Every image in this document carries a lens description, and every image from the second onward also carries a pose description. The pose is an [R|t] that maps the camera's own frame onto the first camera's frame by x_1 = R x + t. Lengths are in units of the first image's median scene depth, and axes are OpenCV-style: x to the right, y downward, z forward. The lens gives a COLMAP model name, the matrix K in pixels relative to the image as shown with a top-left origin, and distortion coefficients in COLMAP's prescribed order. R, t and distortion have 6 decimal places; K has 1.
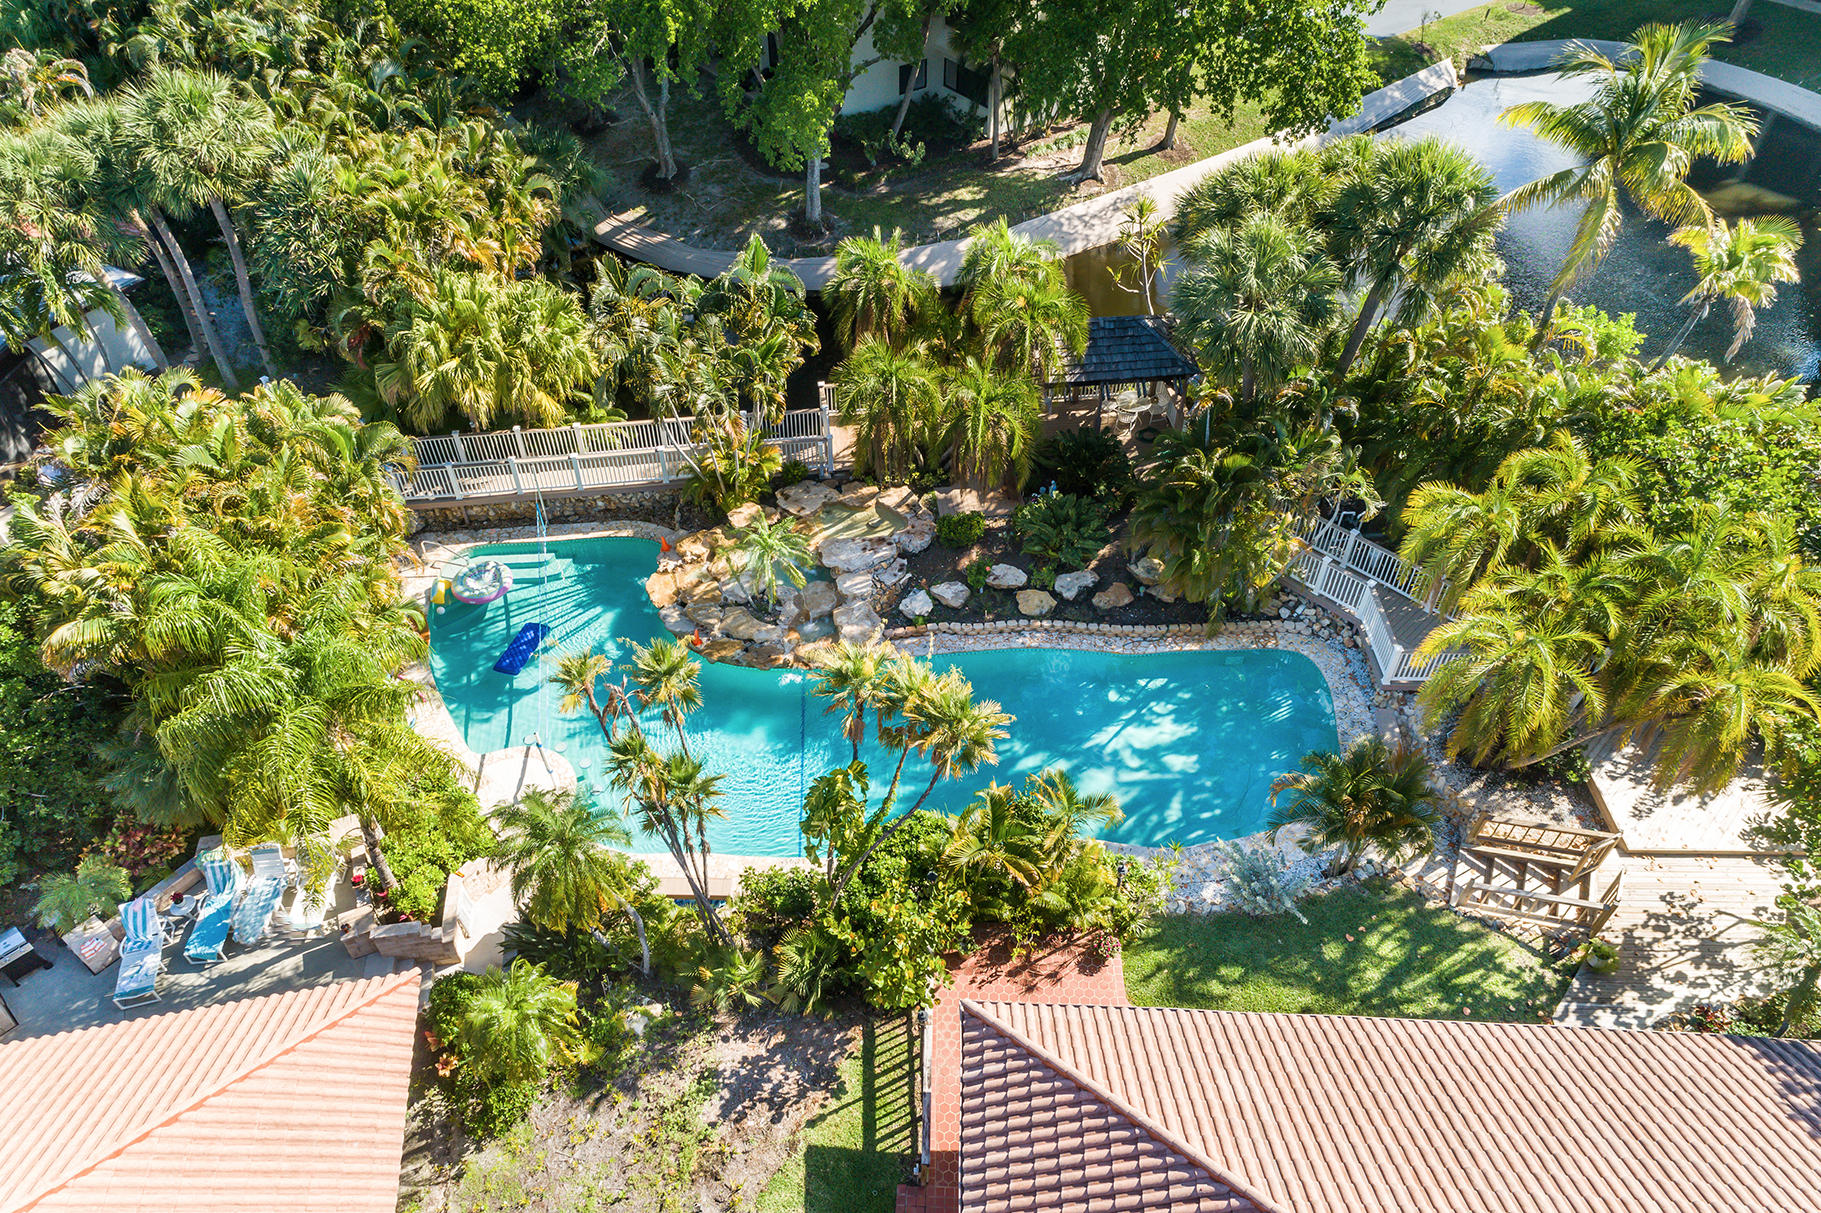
lens RADIAL K [[1218.7, 0, 905.2], [0, 1218.7, 607.9], [0, 0, 1]] dist [0.008125, 0.001644]
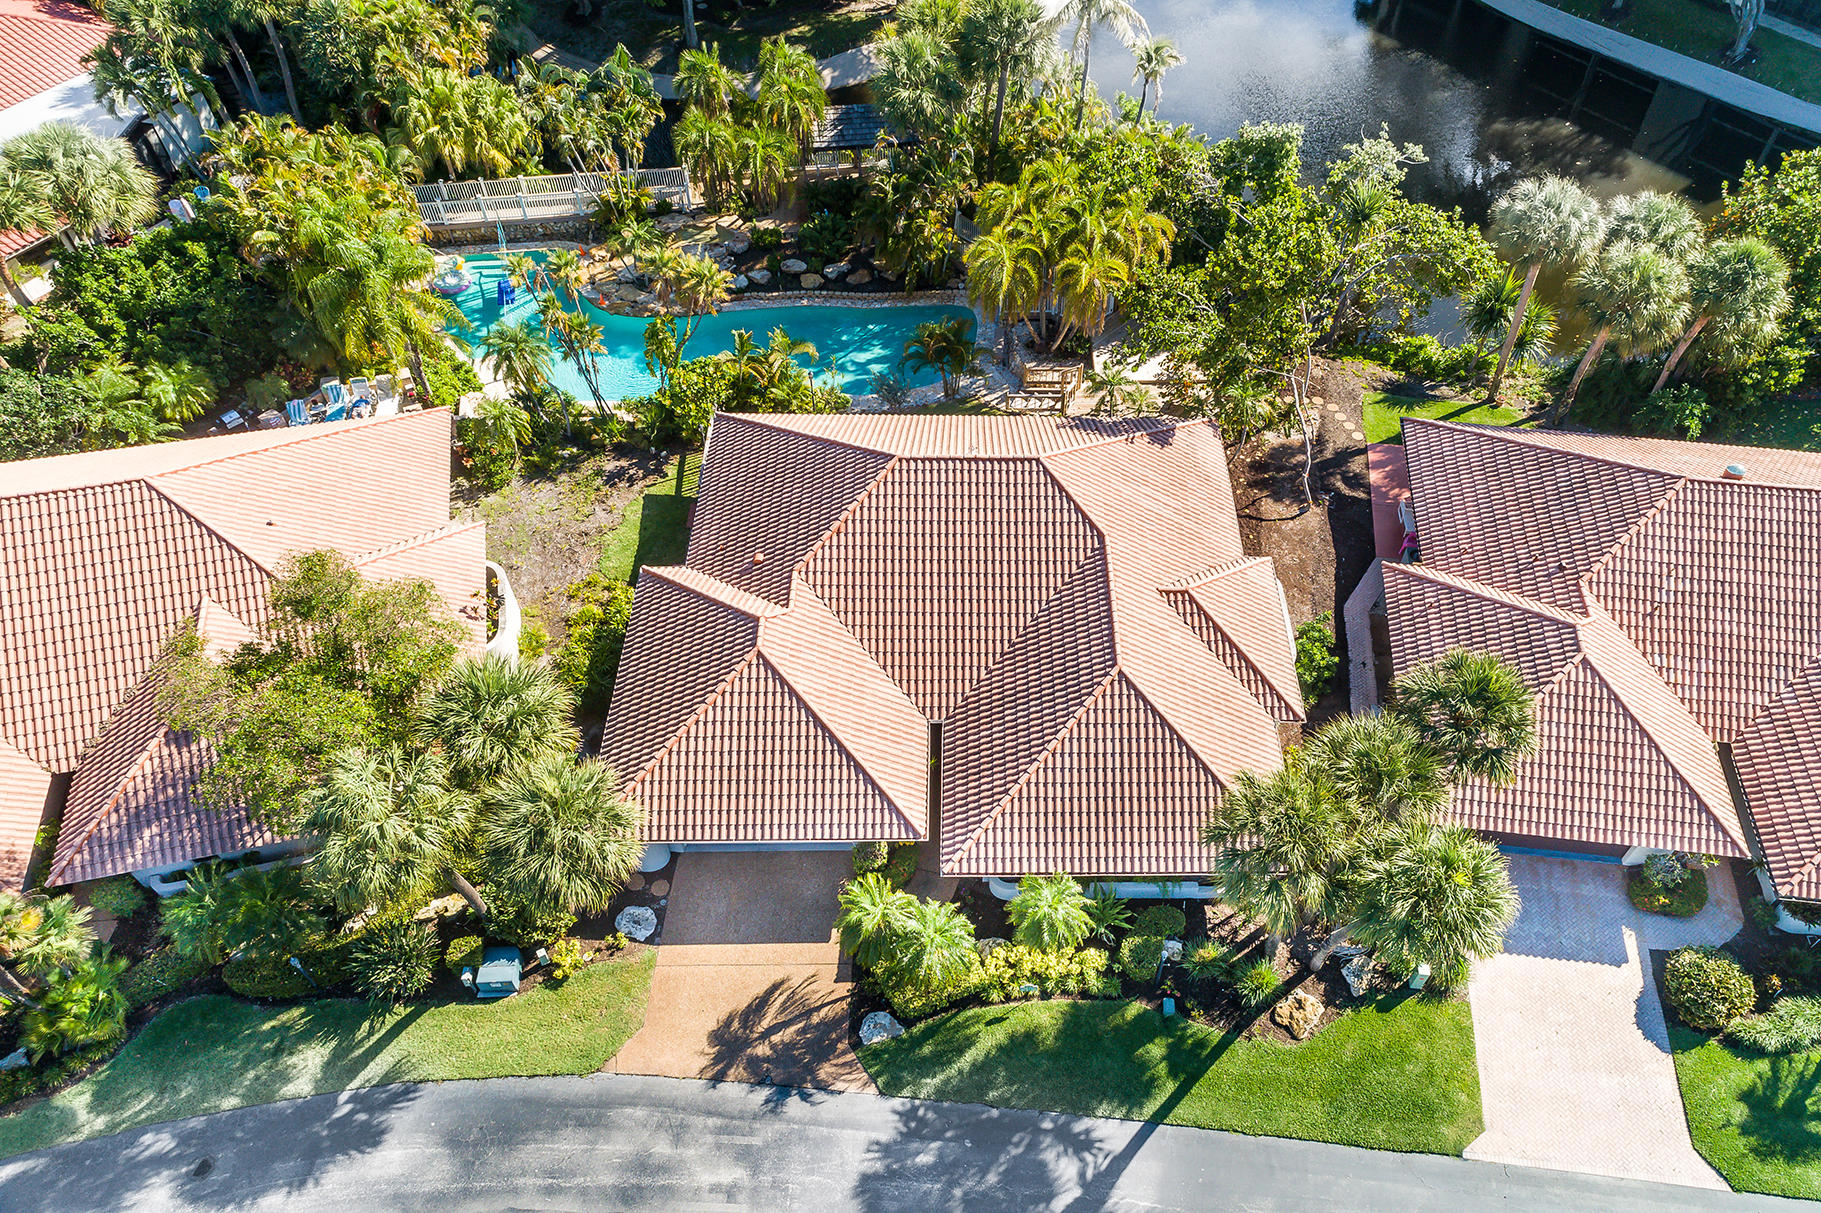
lens RADIAL K [[1263.8, 0, 1014.7], [0, 1263.8, 662.6], [0, 0, 1]] dist [0.004001, 0.017271]
pose [[0.997240, -0.032643, 0.066691, 0.261836], [0.024245, 0.992104, 0.123052, 0.318101], [-0.070181, -0.121095, 0.990157, -0.814400]]
